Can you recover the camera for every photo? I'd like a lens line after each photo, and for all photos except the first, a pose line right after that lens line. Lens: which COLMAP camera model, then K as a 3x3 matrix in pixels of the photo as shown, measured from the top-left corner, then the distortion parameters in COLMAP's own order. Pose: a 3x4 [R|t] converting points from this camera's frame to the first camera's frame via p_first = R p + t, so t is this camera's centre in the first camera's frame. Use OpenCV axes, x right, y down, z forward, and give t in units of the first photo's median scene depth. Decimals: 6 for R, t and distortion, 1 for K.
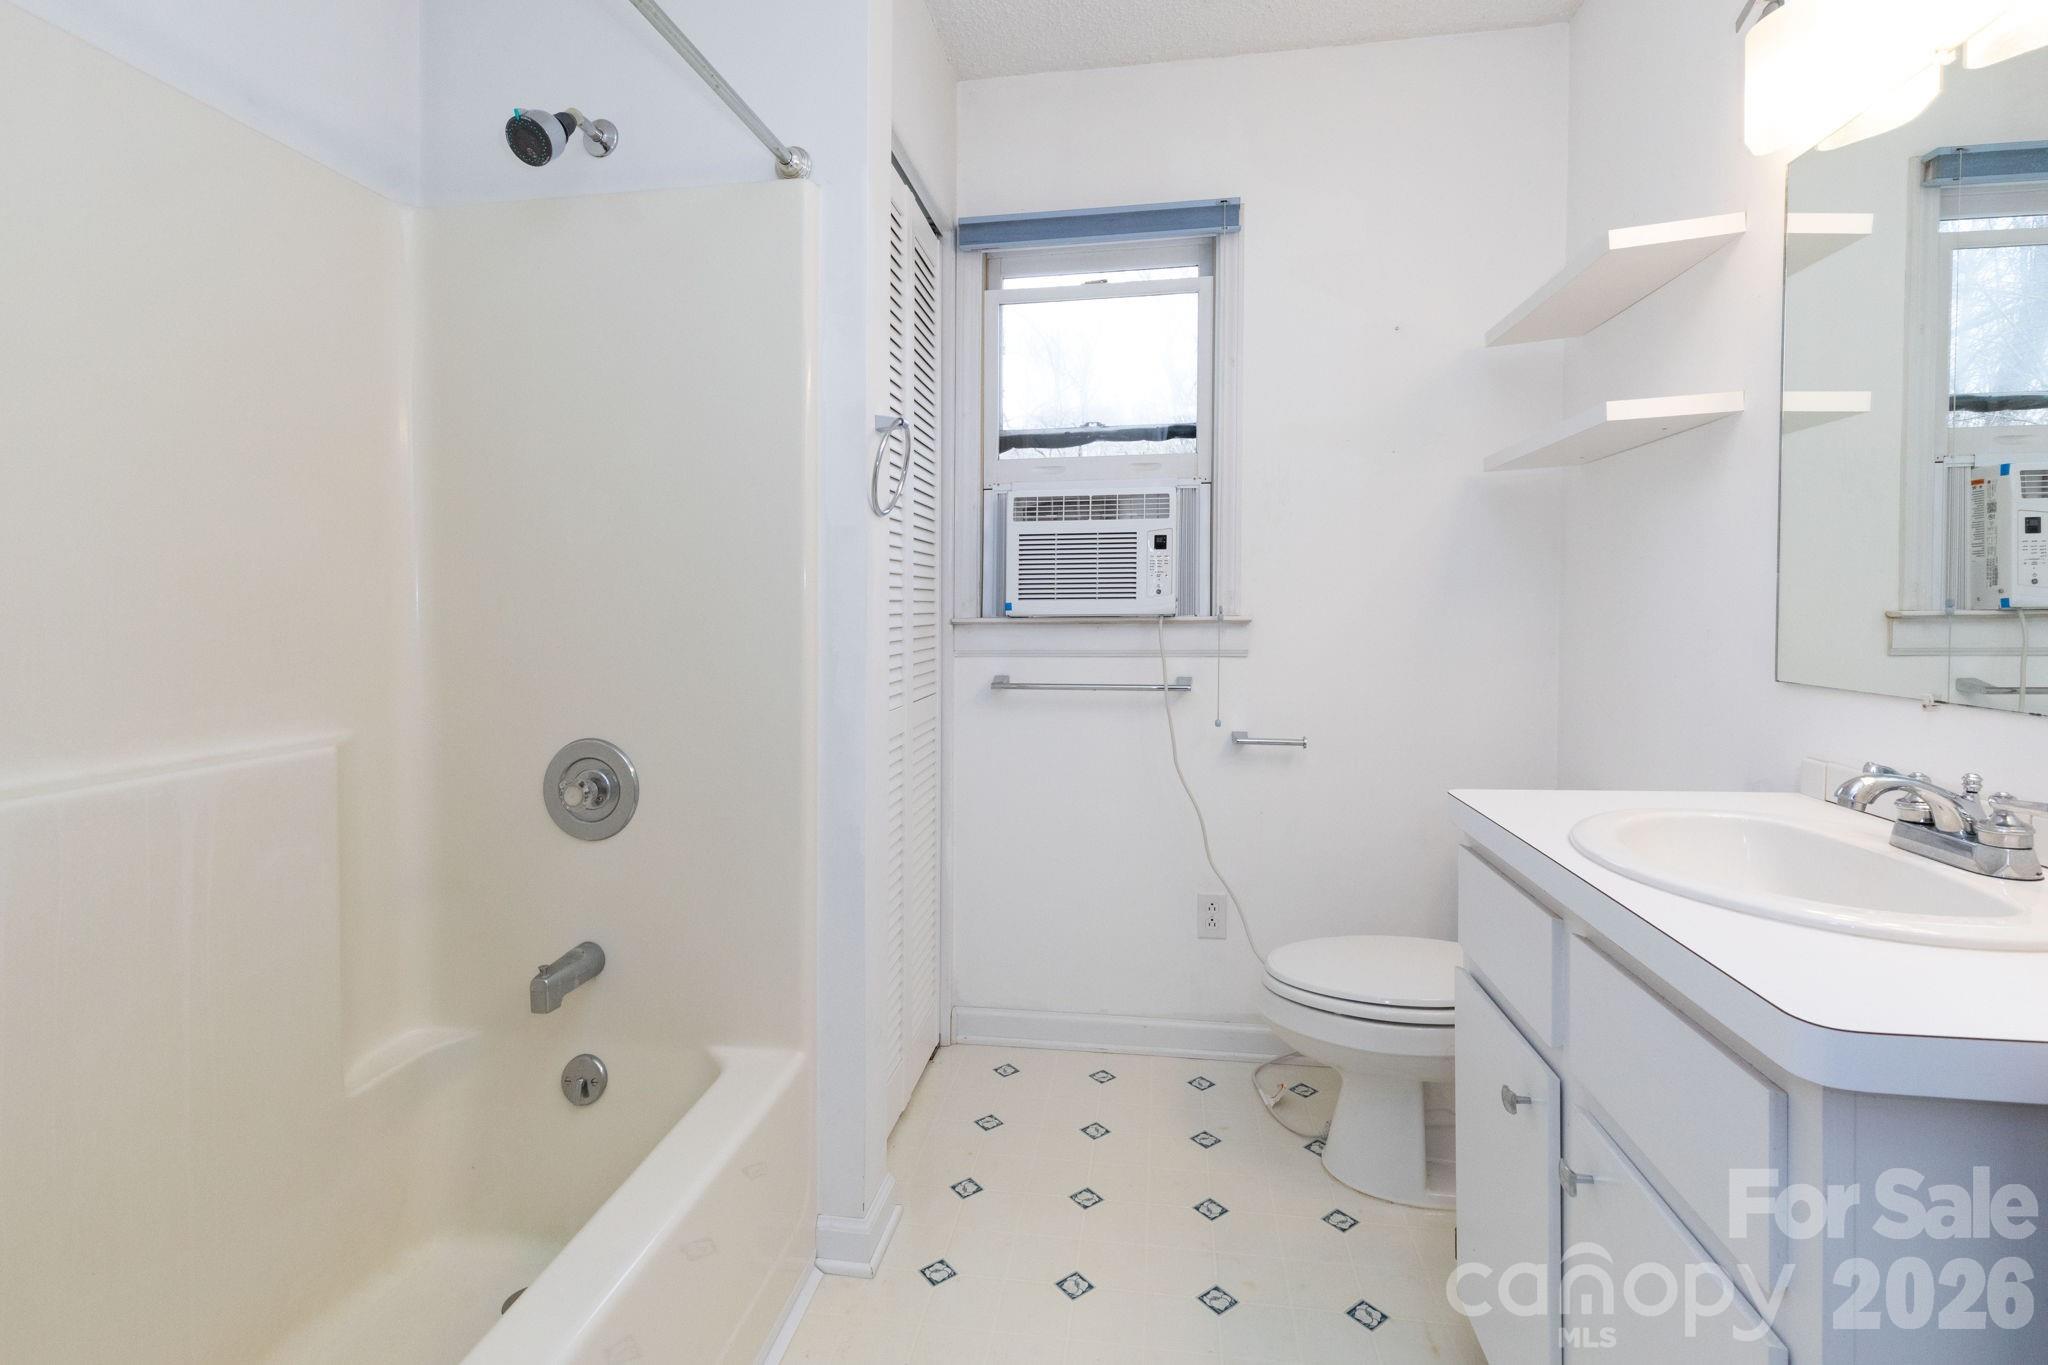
lens RADIAL K [[935.6, 0, 1019.1], [0, 935.6, 633.5], [0, 0, 1]] dist [0.001097, 0.000254]
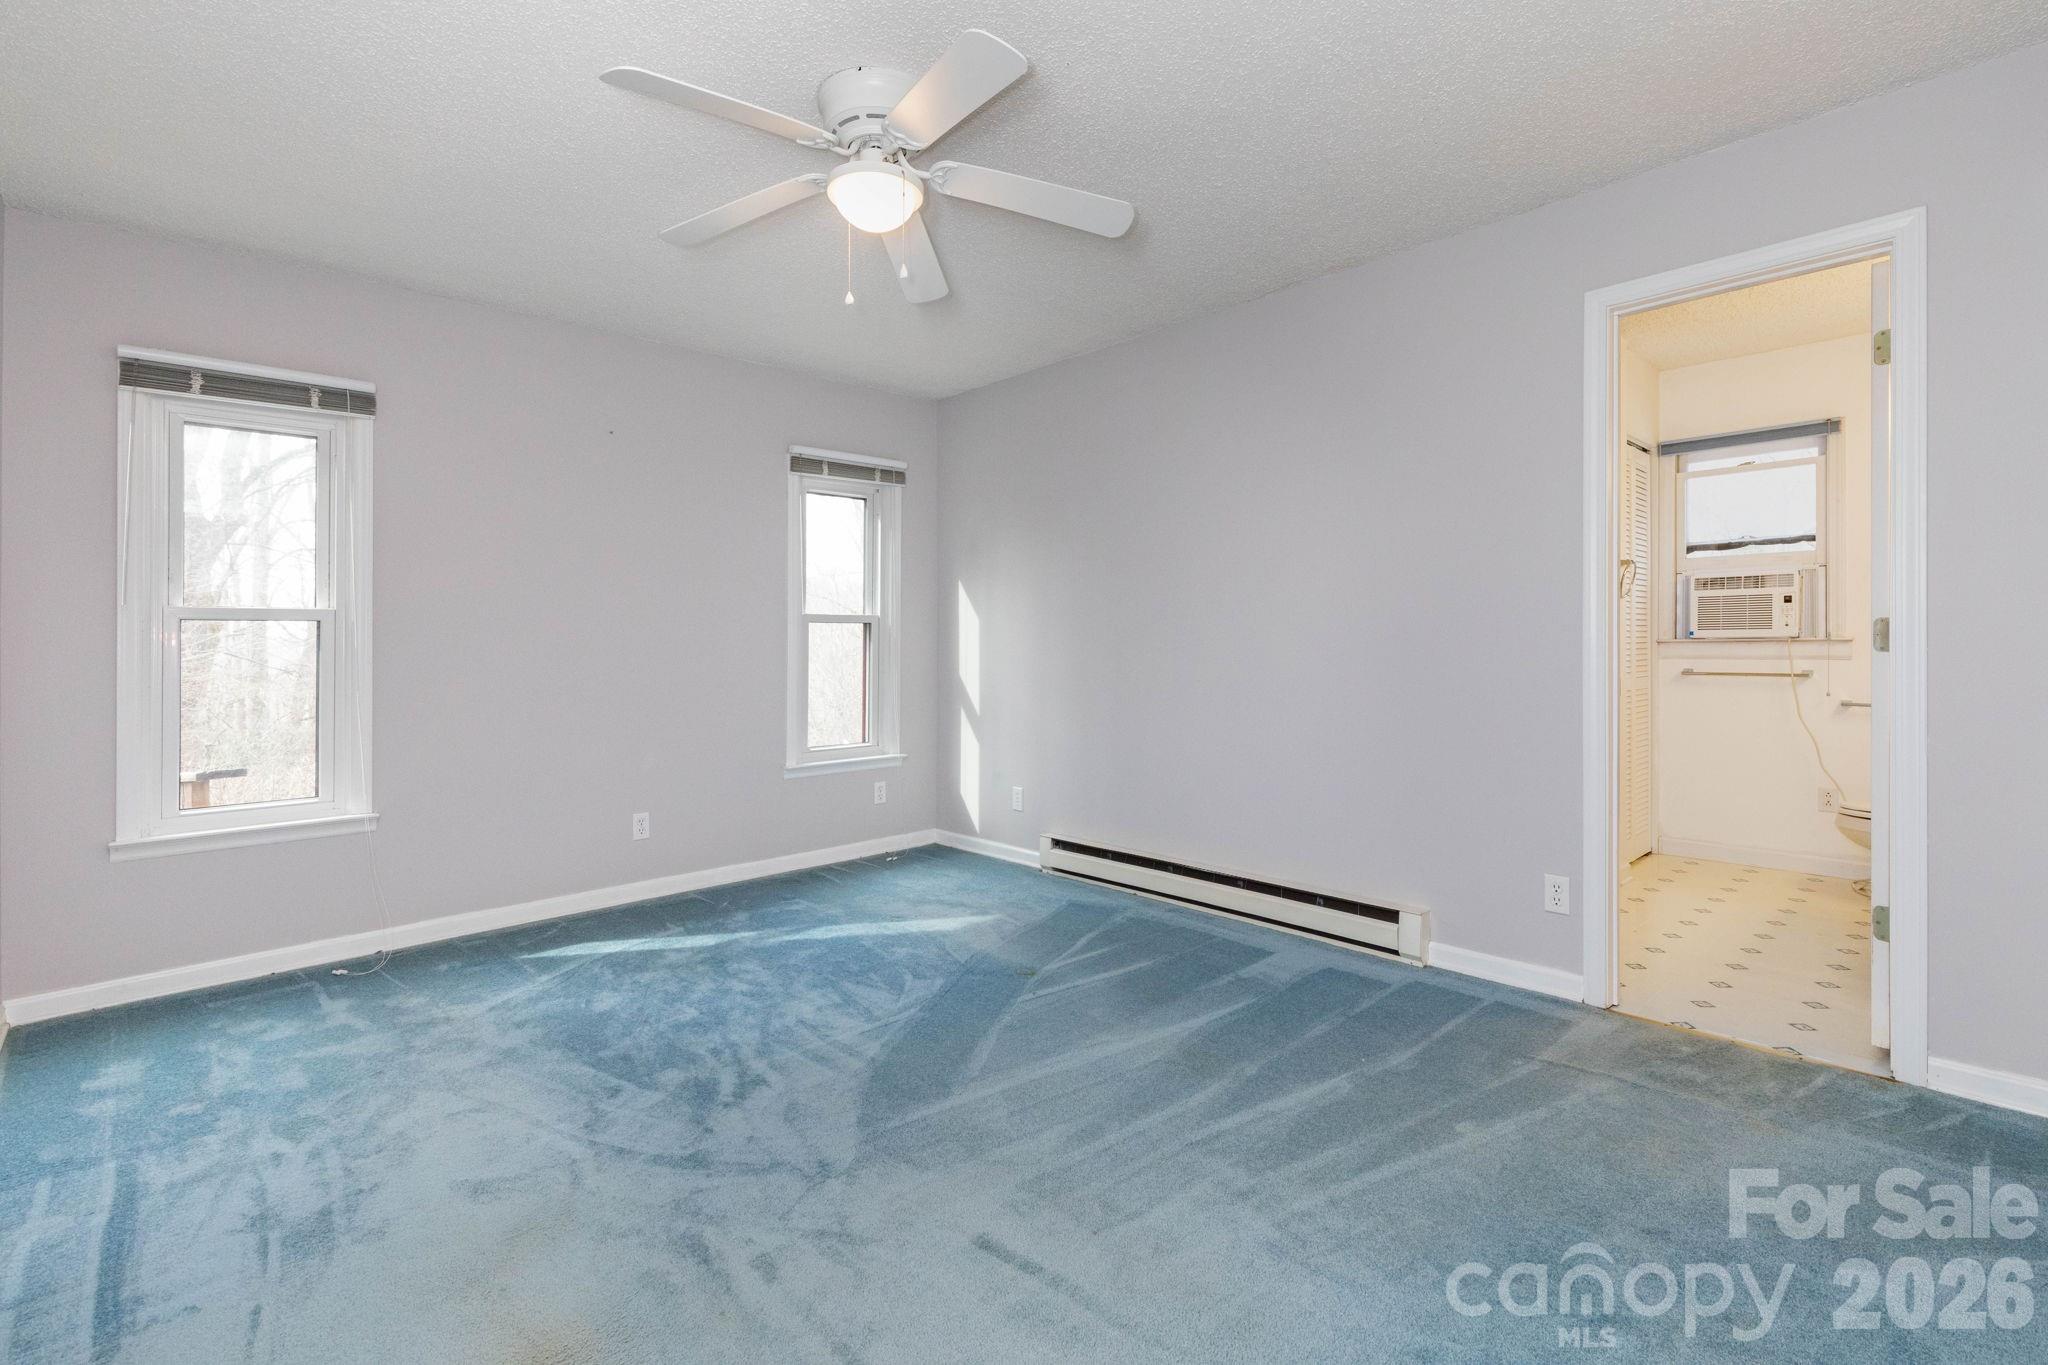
lens RADIAL K [[935.6, 0, 1019.1], [0, 935.6, 633.5], [0, 0, 1]] dist [0.001097, 0.000254]
pose [[0.782448, -0.008948, -0.622652, 0.109068], [-0.009067, 0.999627, -0.025759, 0.035702], [0.622650, 0.025800, 0.782075, -1.446146]]
